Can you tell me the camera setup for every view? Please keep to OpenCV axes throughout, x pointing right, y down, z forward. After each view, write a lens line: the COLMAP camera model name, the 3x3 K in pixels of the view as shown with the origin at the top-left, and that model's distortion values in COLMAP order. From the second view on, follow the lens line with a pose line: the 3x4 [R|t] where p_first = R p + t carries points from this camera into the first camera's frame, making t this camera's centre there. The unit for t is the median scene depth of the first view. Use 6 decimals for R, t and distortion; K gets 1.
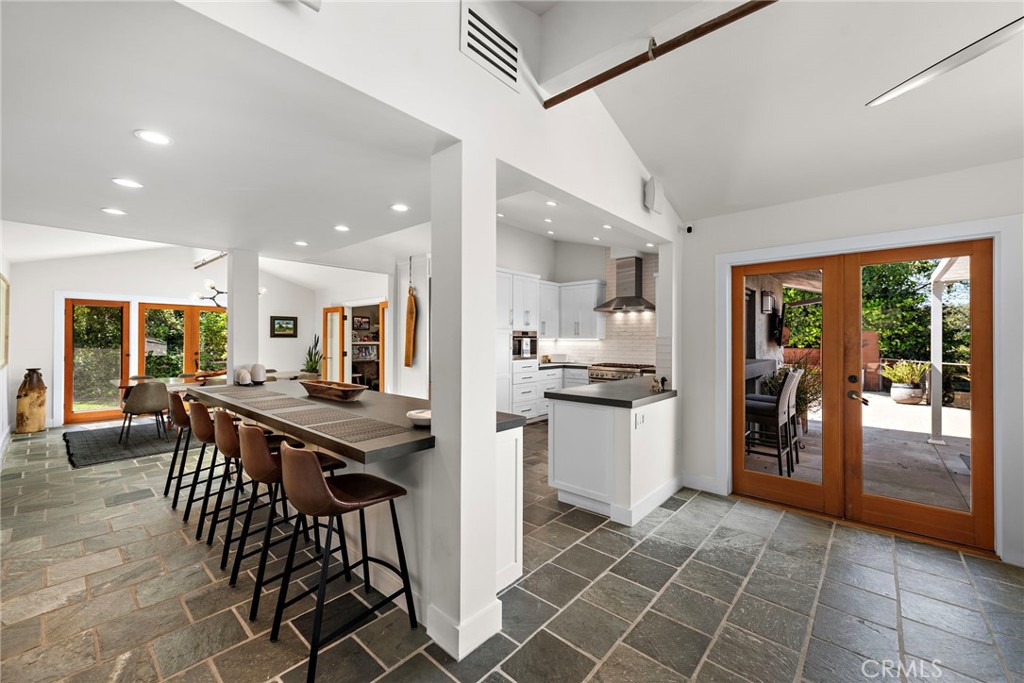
lens RADIAL K [[405.7, 0, 522.0], [0, 405.7, 341.0], [0, 0, 1]] dist [0.002249, -0.000458]
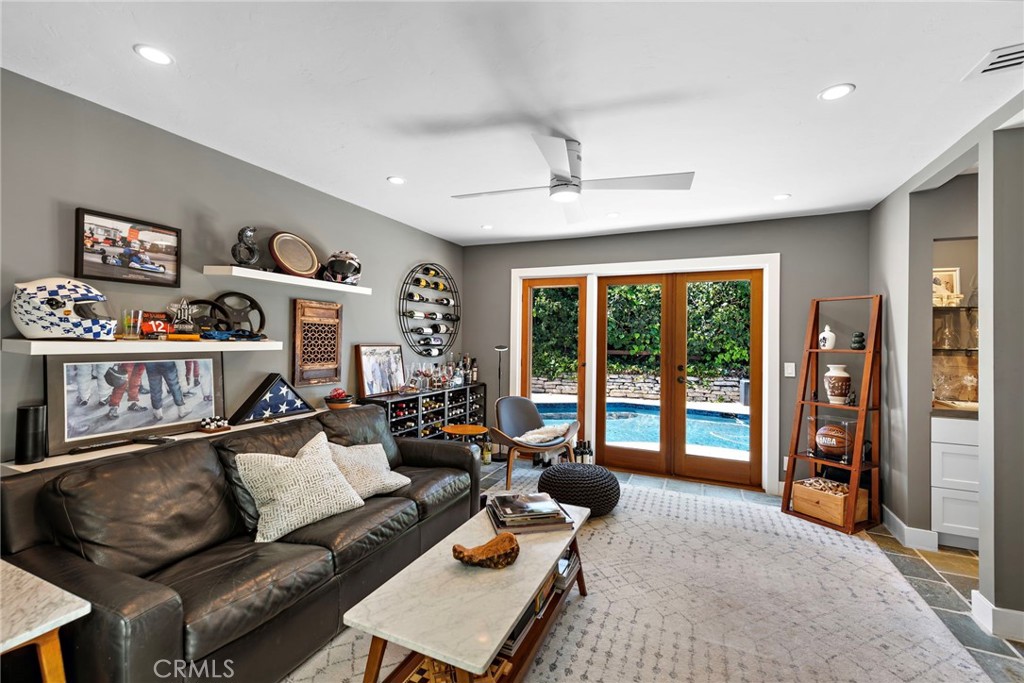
lens RADIAL K [[421.8, 0, 510.4], [0, 421.8, 338.9], [0, 0, 1]] dist [0.001968, 0.000124]
pose [[0.948017, 0.011253, 0.318021, -0.330067], [-0.011080, 0.999936, -0.002354, -0.000886], [-0.318028, -0.001291, 0.948081, 0.862038]]
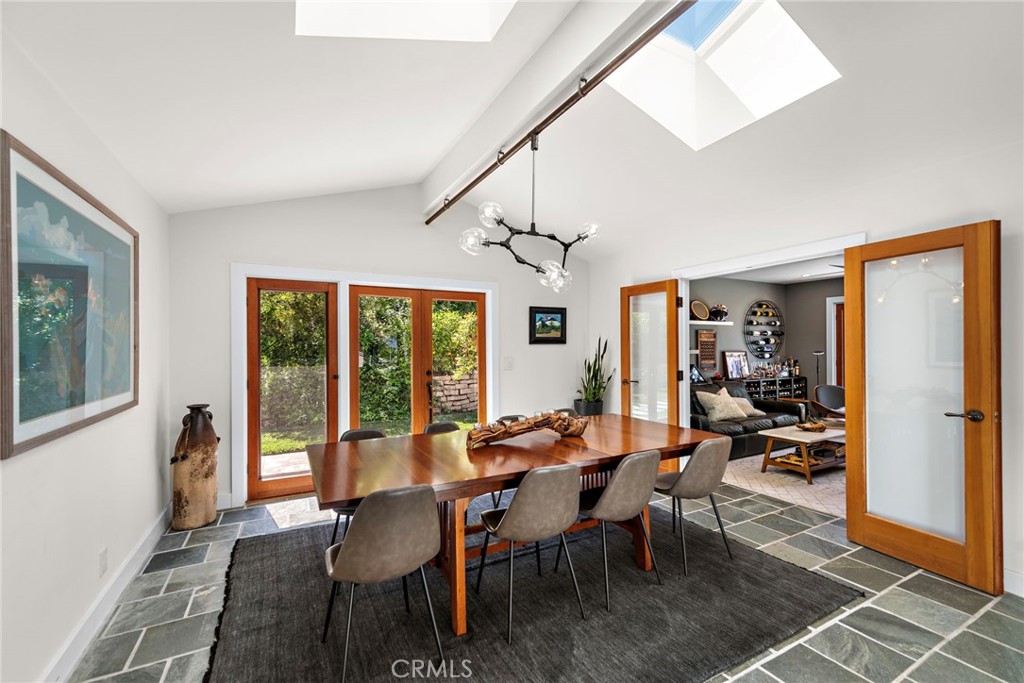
lens RADIAL K [[405.7, 0, 511.1], [0, 405.7, 348.9], [0, 0, 1]] dist [0.002249, -0.000458]
pose [[0.938502, -0.006338, -0.345216, -0.450229], [0.006987, 0.999975, 0.000636, -0.002389], [0.345204, -0.003009, 0.938523, 0.457398]]
